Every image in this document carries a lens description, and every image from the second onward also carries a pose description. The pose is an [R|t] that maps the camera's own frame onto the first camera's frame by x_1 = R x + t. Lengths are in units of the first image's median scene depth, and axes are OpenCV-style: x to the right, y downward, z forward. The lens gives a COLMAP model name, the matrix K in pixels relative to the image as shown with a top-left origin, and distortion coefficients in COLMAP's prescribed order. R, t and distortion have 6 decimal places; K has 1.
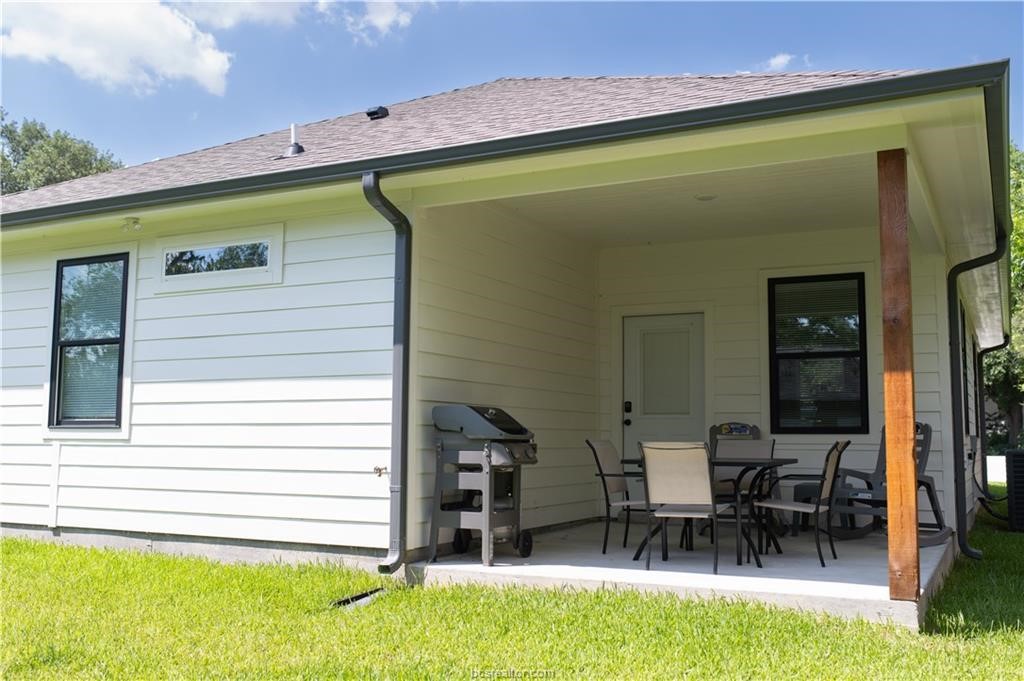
lens RADIAL K [[981.6, 0, 512.0], [0, 981.6, 340.5], [0, 0, 1]] dist [-0.064164, 0.073535]
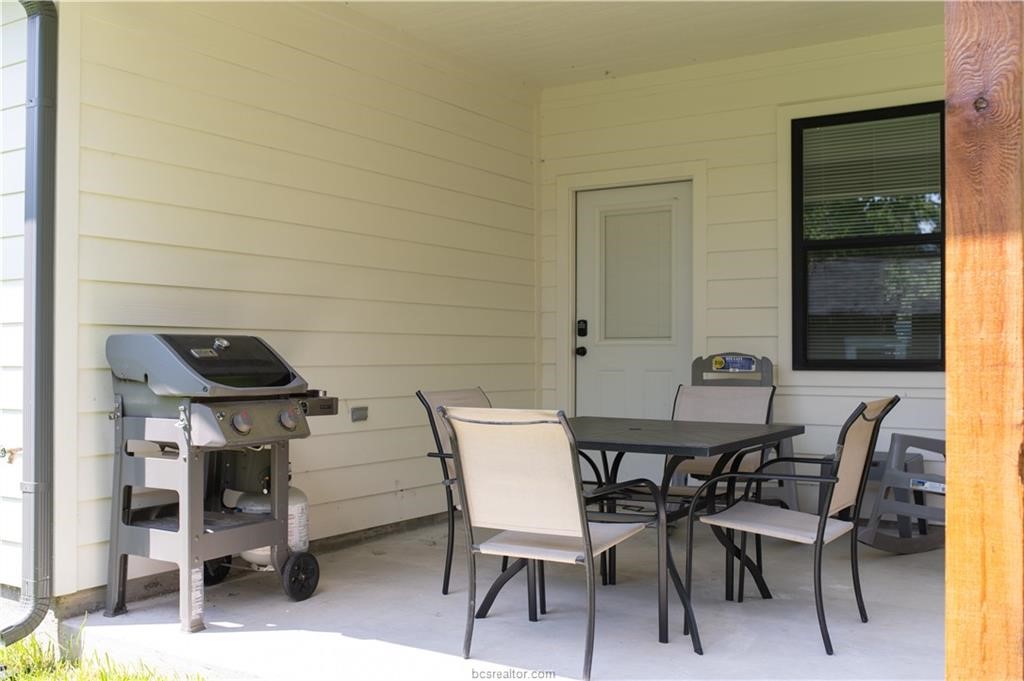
lens RADIAL K [[981.6, 0, 512.0], [0, 981.6, 340.5], [0, 0, 1]] dist [-0.064164, 0.073535]
pose [[0.994247, -0.007787, -0.106829, 0.206013], [0.016910, 0.996258, 0.084763, 0.027848], [0.105769, -0.086082, 0.990658, 0.490062]]
